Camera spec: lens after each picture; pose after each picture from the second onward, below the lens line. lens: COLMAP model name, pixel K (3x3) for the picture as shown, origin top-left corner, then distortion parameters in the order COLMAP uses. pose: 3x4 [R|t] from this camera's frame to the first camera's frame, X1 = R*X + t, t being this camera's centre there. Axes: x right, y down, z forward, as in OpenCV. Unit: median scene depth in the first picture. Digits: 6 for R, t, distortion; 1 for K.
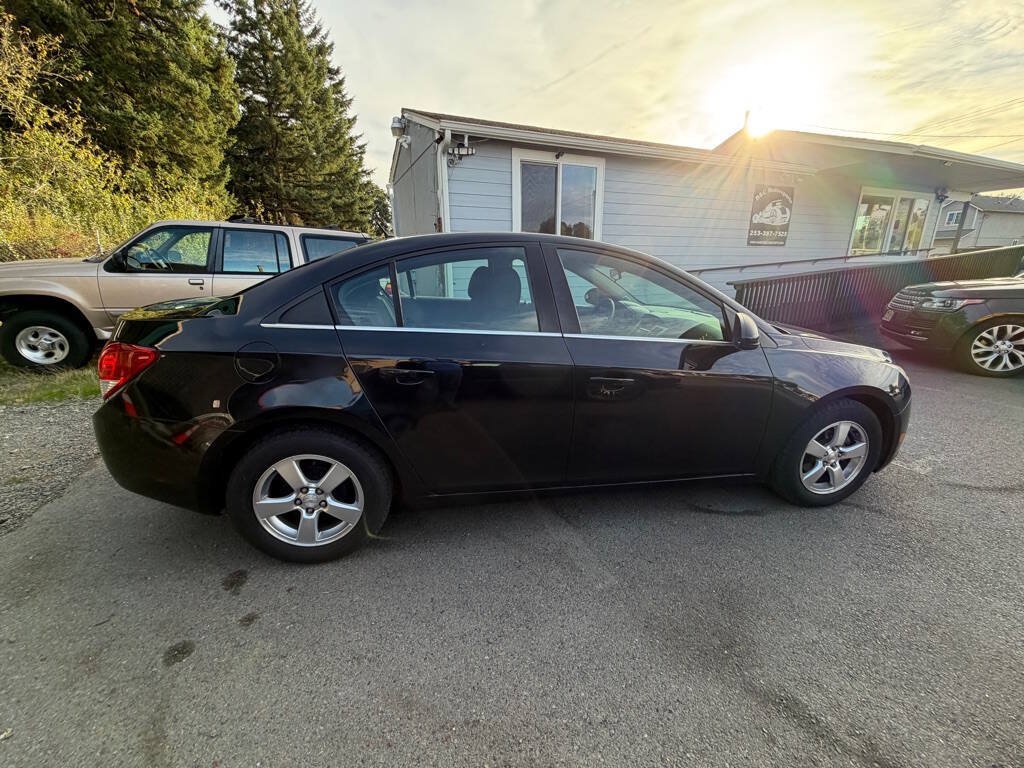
lens RADIAL K [[419.2, 0, 513.0], [0, 419.2, 382.0], [0, 0, 1]] dist [-0.001163, 0.000647]
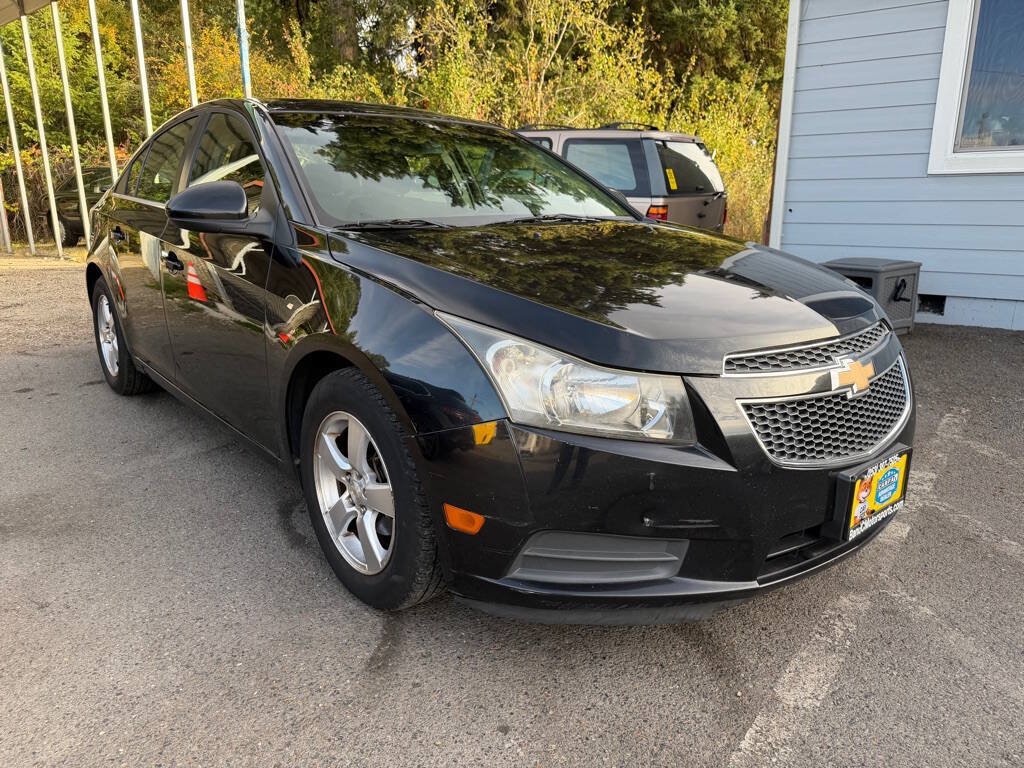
lens RADIAL K [[727.1, 0, 507.0], [0, 727.1, 387.5], [0, 0, 1]] dist [0.022398, -0.032712]
pose [[0.478042, 0.211889, -0.852396, 0.677387], [-0.244850, 0.964144, 0.102350, -0.027685], [0.843519, 0.159781, 0.512782, 0.311128]]
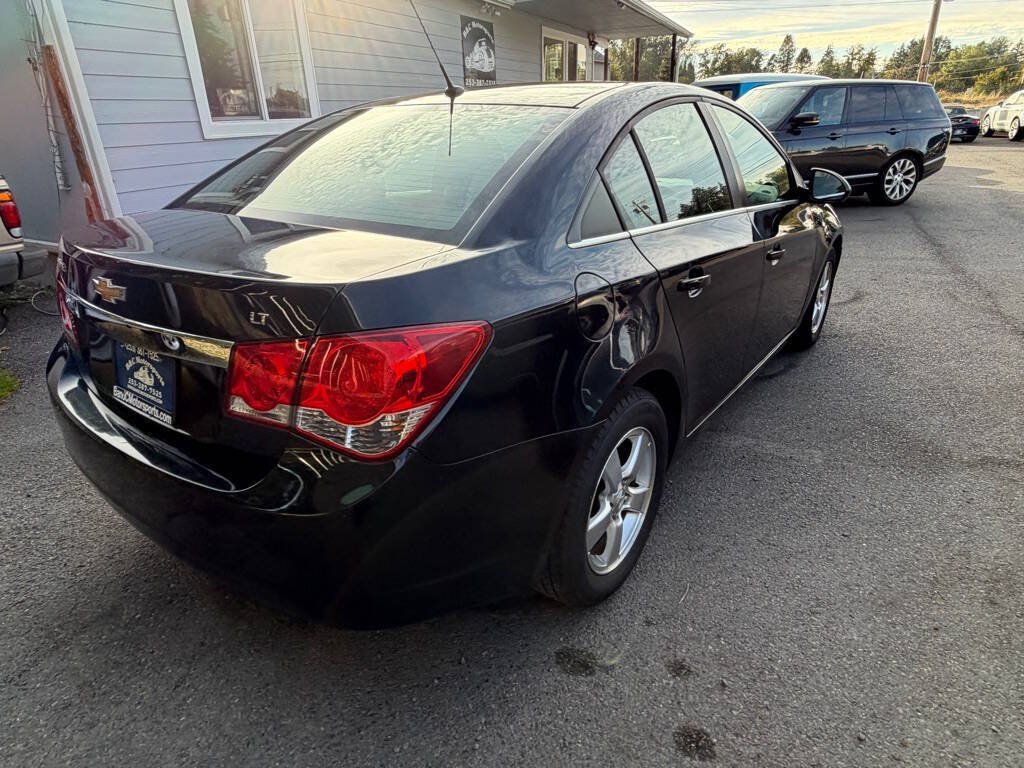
lens RADIAL K [[613.7, 0, 504.3], [0, 613.7, 385.3], [0, 0, 1]] dist [0.001373, -0.000873]
pose [[0.738816, -0.293630, 0.606574, -0.401236], [0.219088, 0.955846, 0.195853, -0.044020], [-0.637300, -0.011807, 0.770525, 0.123192]]
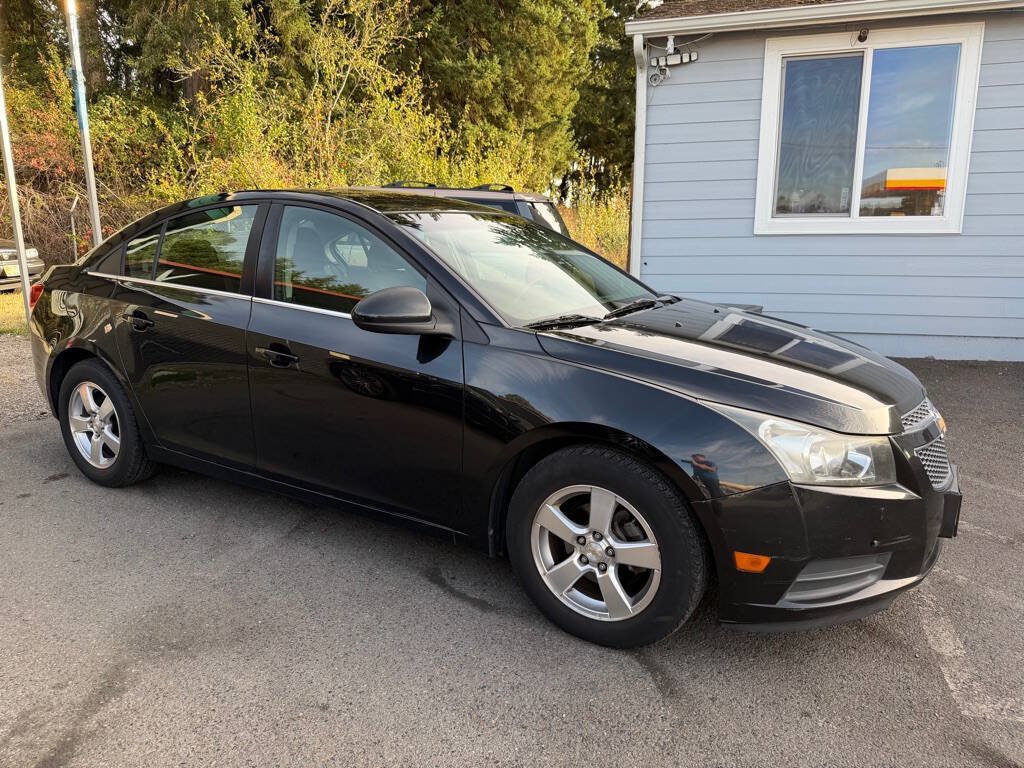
lens RADIAL K [[727.1, 0, 507.2], [0, 727.1, 381.1], [0, 0, 1]] dist [0.022398, -0.032712]
pose [[0.742627, 0.129033, -0.657157, 0.571806], [-0.183137, 0.982988, -0.013946, -0.005198], [0.644178, 0.130706, 0.753625, 0.067917]]
